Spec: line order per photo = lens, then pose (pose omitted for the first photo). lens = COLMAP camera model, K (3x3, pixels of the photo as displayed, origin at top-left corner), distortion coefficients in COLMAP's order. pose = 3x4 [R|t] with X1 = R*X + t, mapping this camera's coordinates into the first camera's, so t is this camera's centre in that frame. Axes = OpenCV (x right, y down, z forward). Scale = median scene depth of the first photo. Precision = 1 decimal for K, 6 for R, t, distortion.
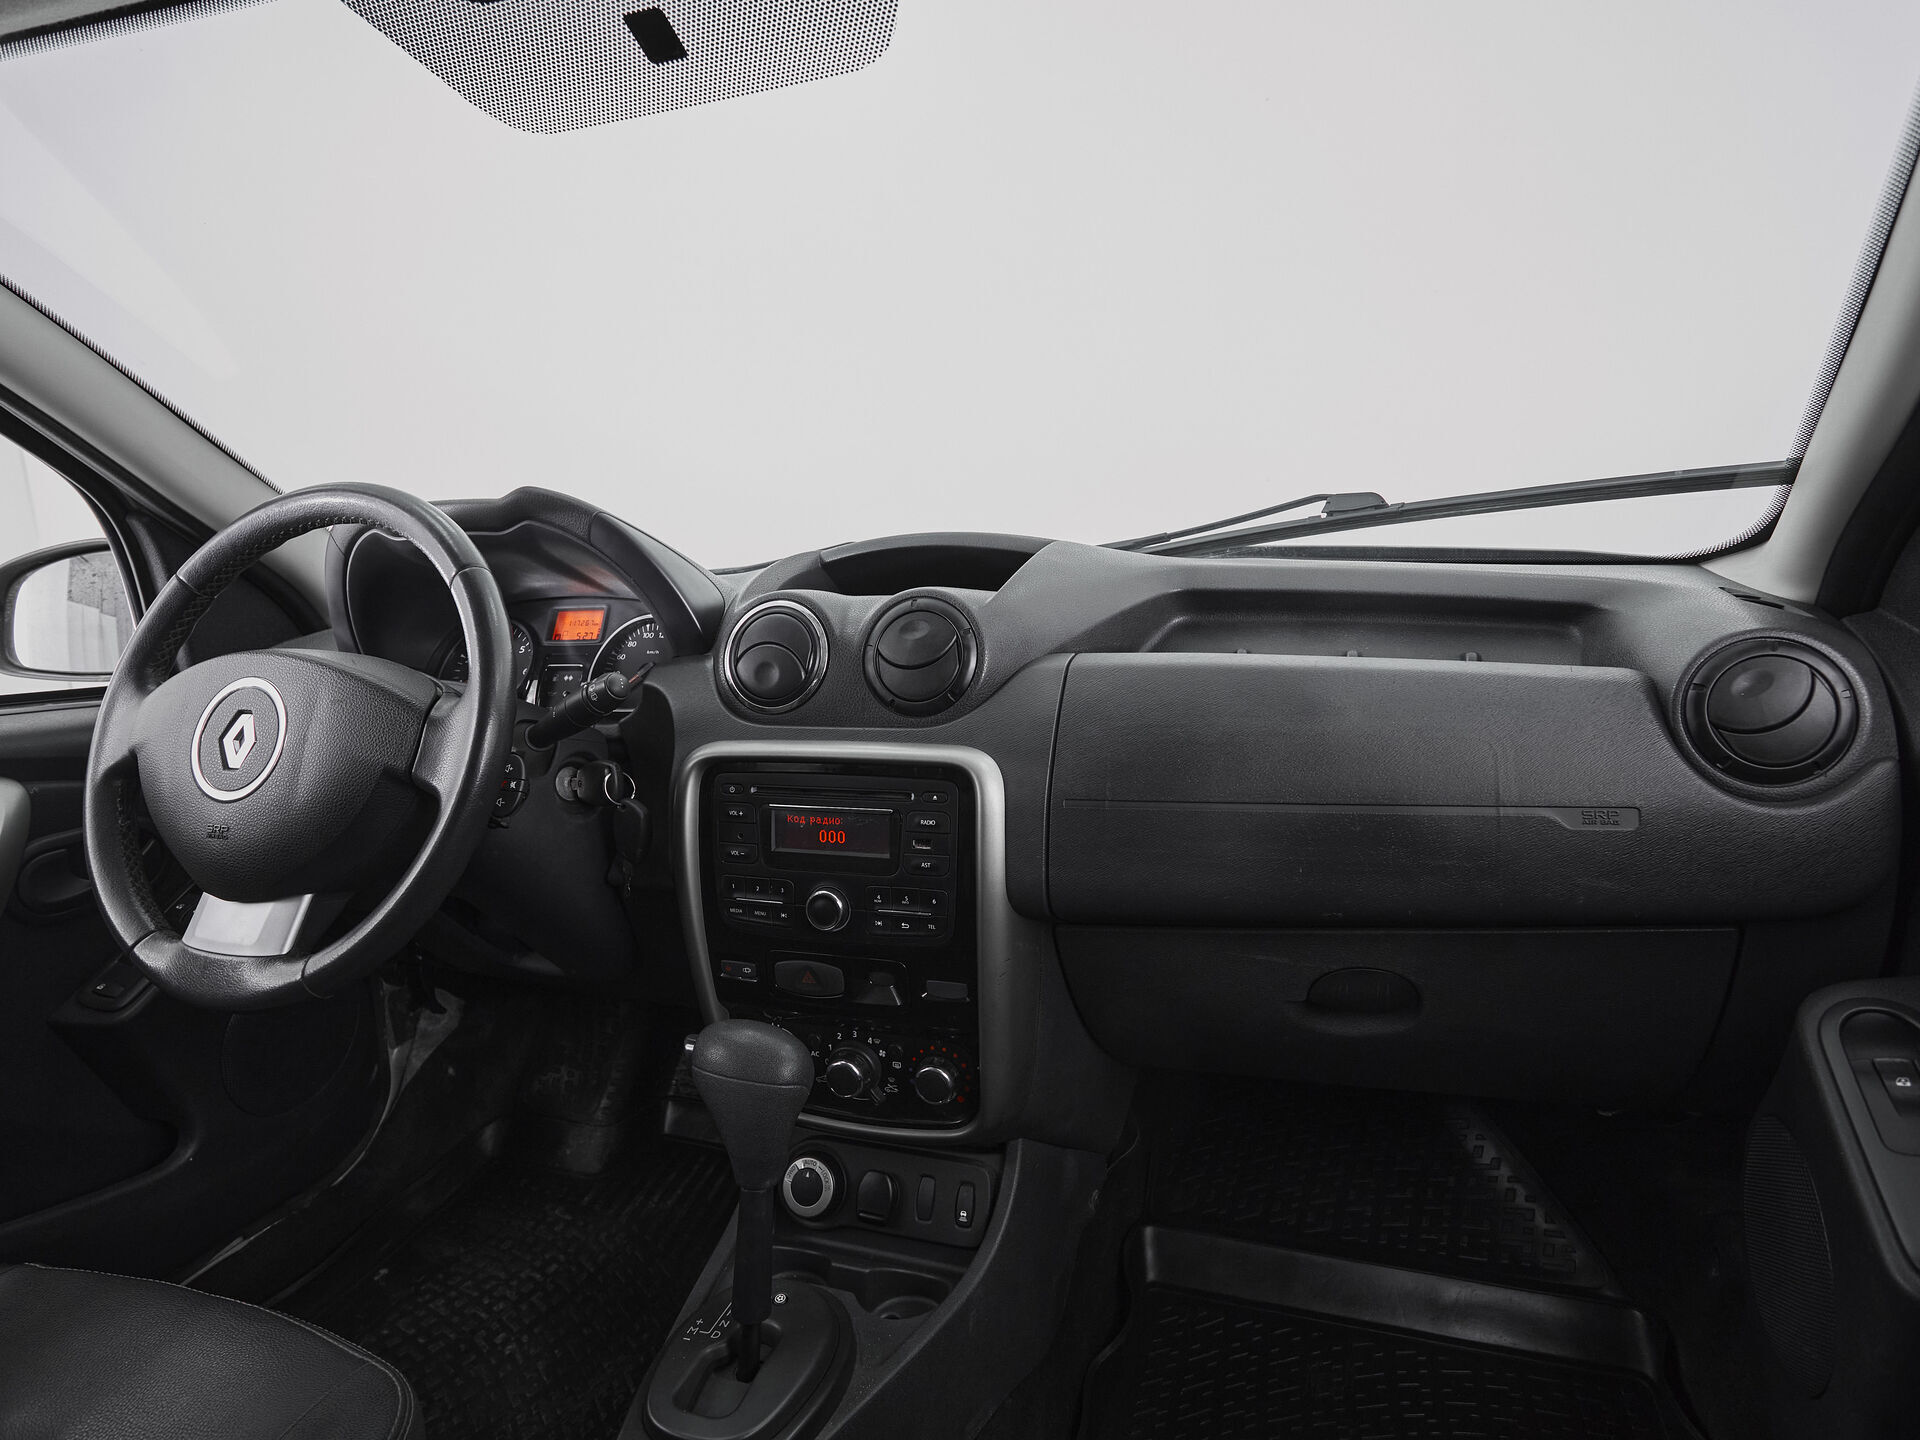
lens RADIAL K [[1045.4, 0, 958.8], [0, 1045.4, 716.8], [0, 0, 1]] dist [-0.007898, 0.000306]
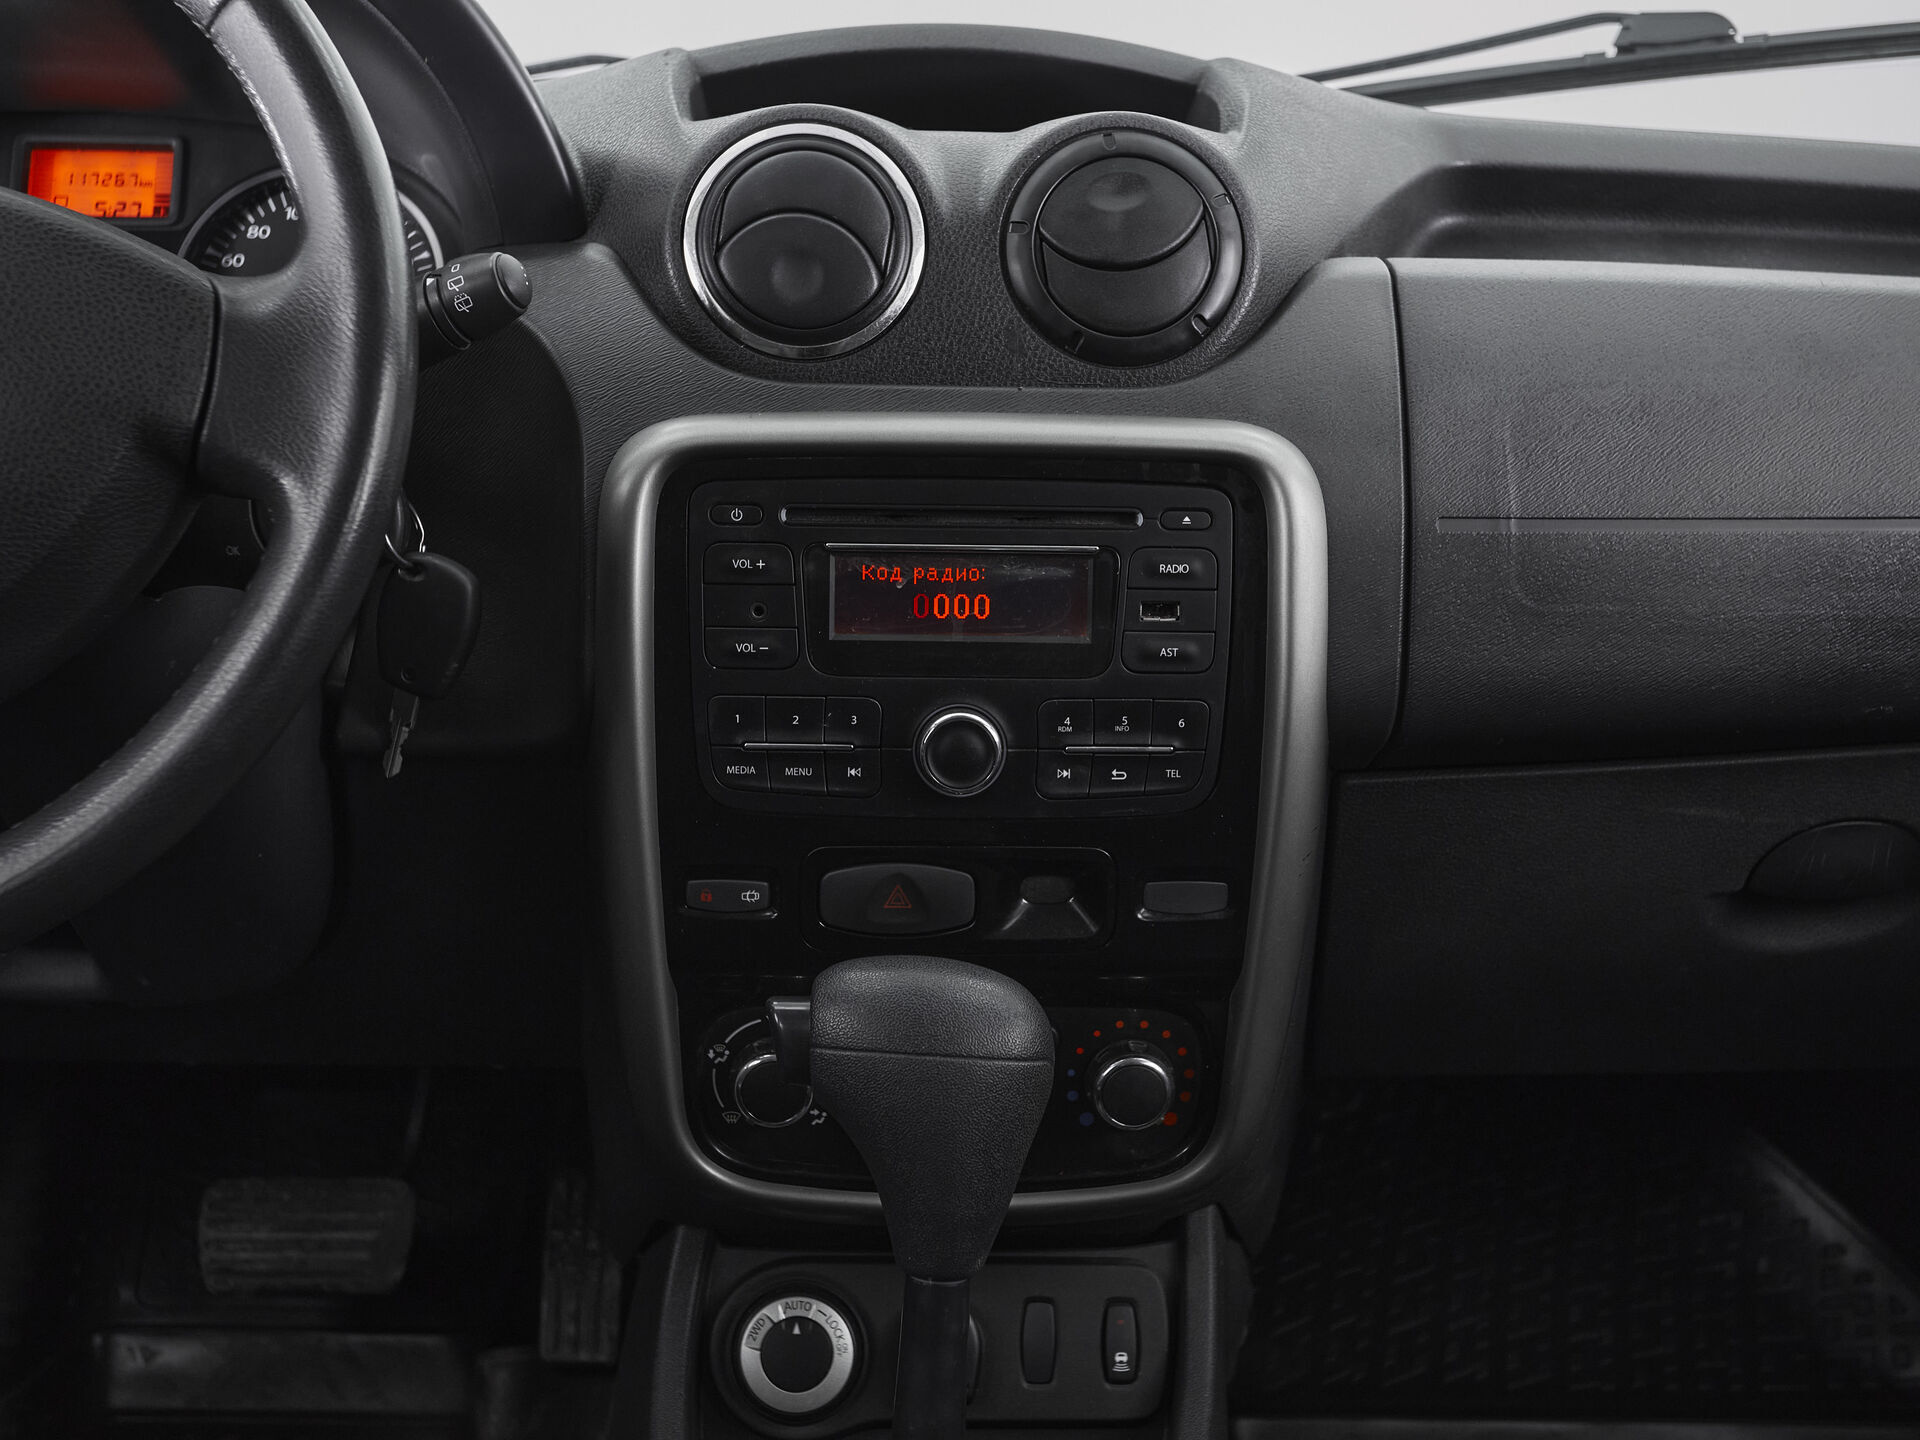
lens RADIAL K [[2319.5, 0, 937.0], [0, 2319.5, 714.6], [0, 0, 1]] dist [0.037455, 0.000000]
pose [[0.936629, -0.021167, 0.349682, -0.494792], [0.002953, 0.998614, 0.052540, 0.103167], [-0.350309, -0.048178, 0.935394, -0.026960]]
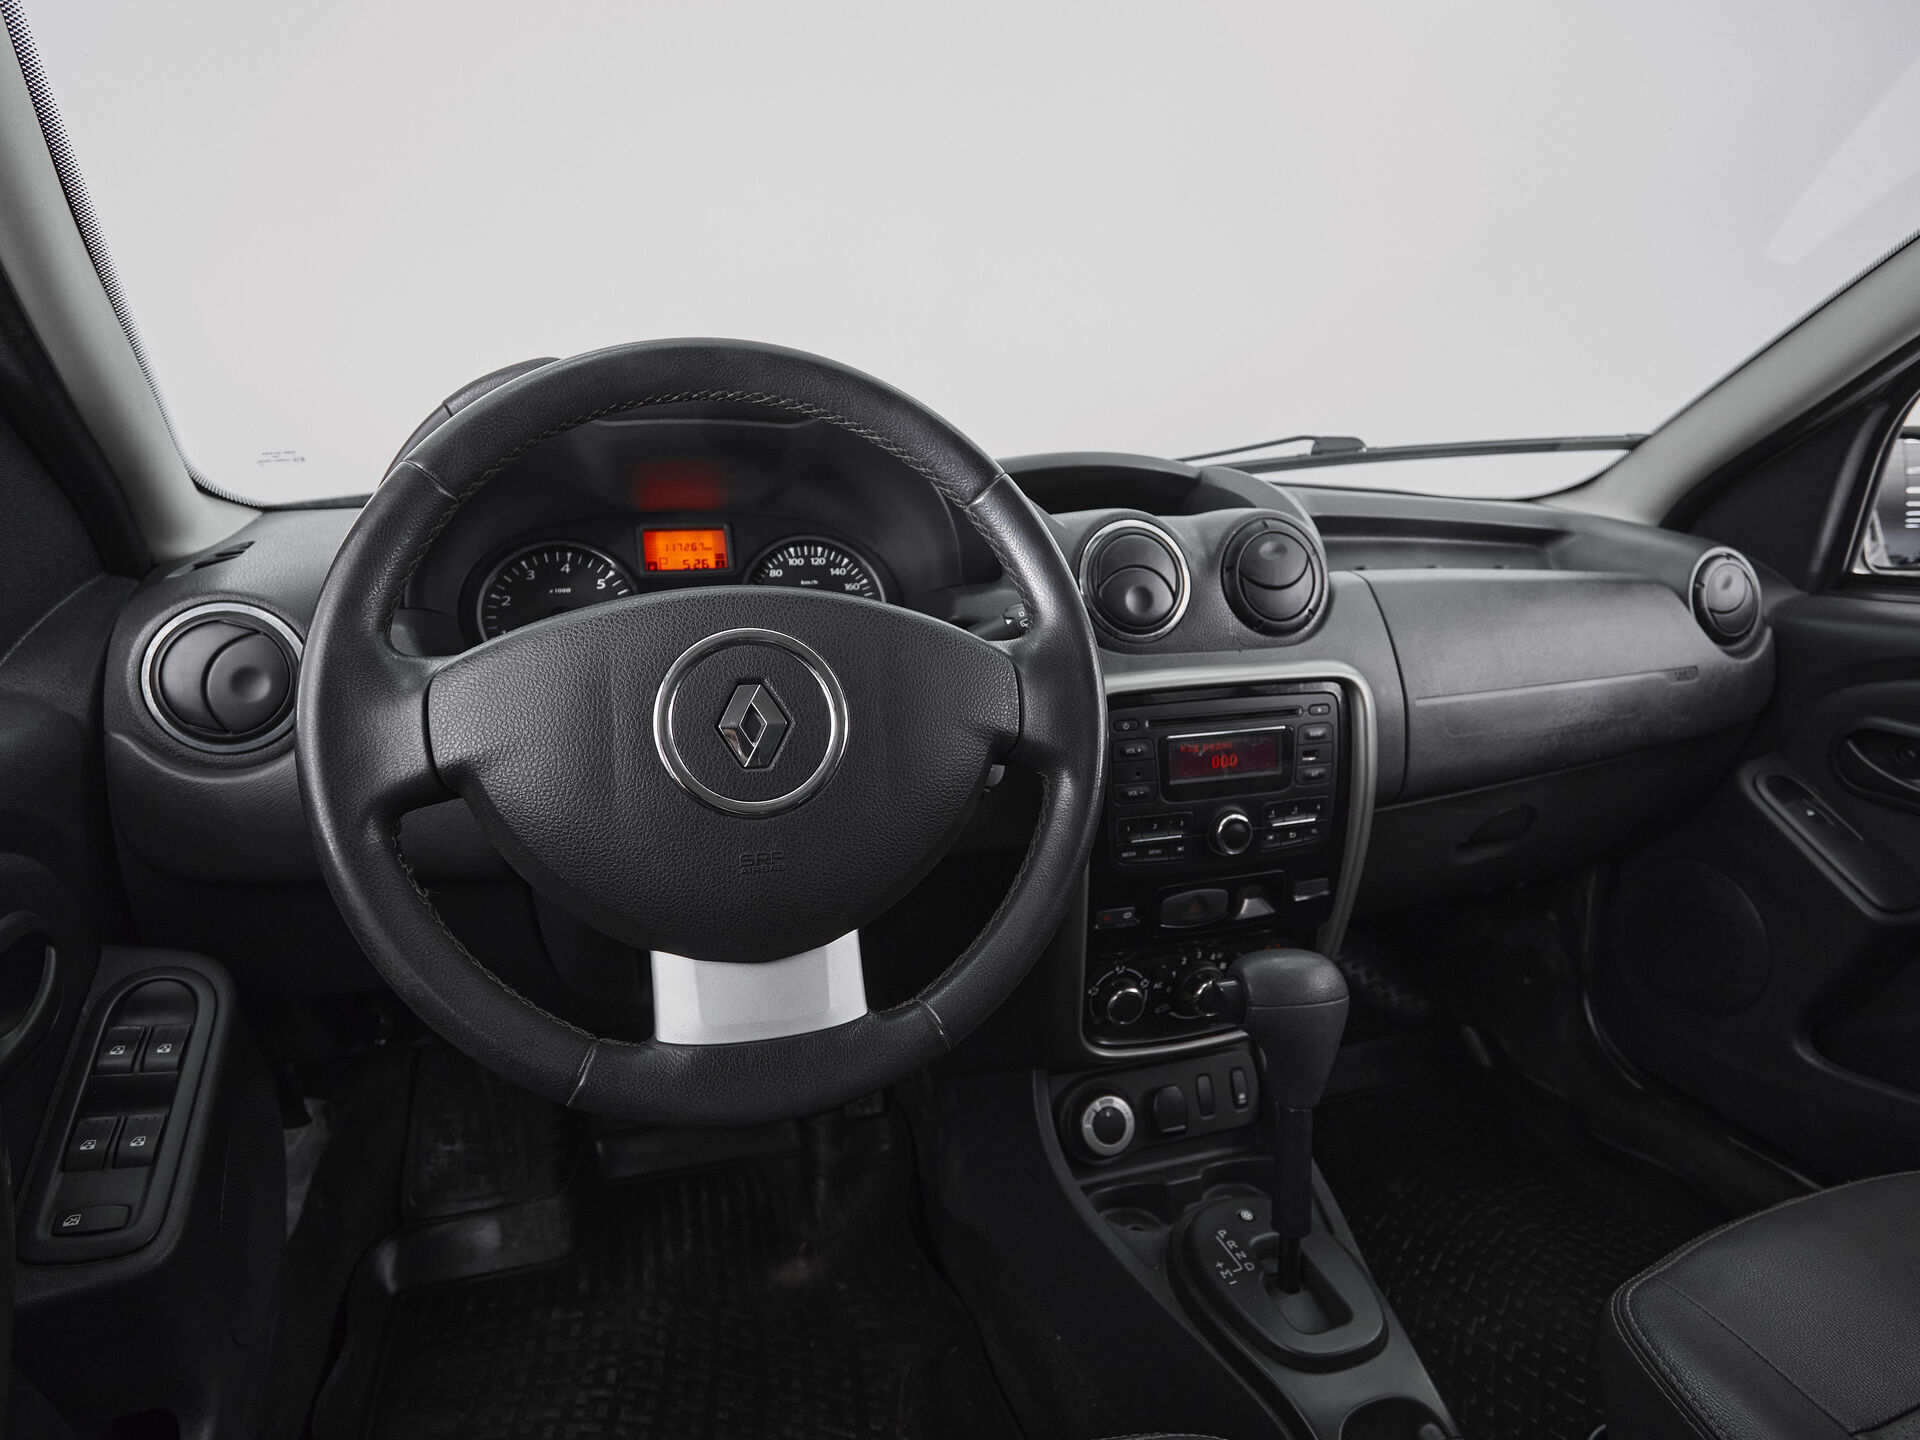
lens RADIAL K [[1045.4, 0, 938.8], [0, 1045.4, 715.3], [0, 0, 1]] dist [-0.007898, 0.000306]
pose [[0.800147, -0.099457, 0.591501, -0.881946], [0.058232, 0.994379, 0.088426, -0.031047], [-0.596971, -0.036309, 0.801441, 0.349524]]
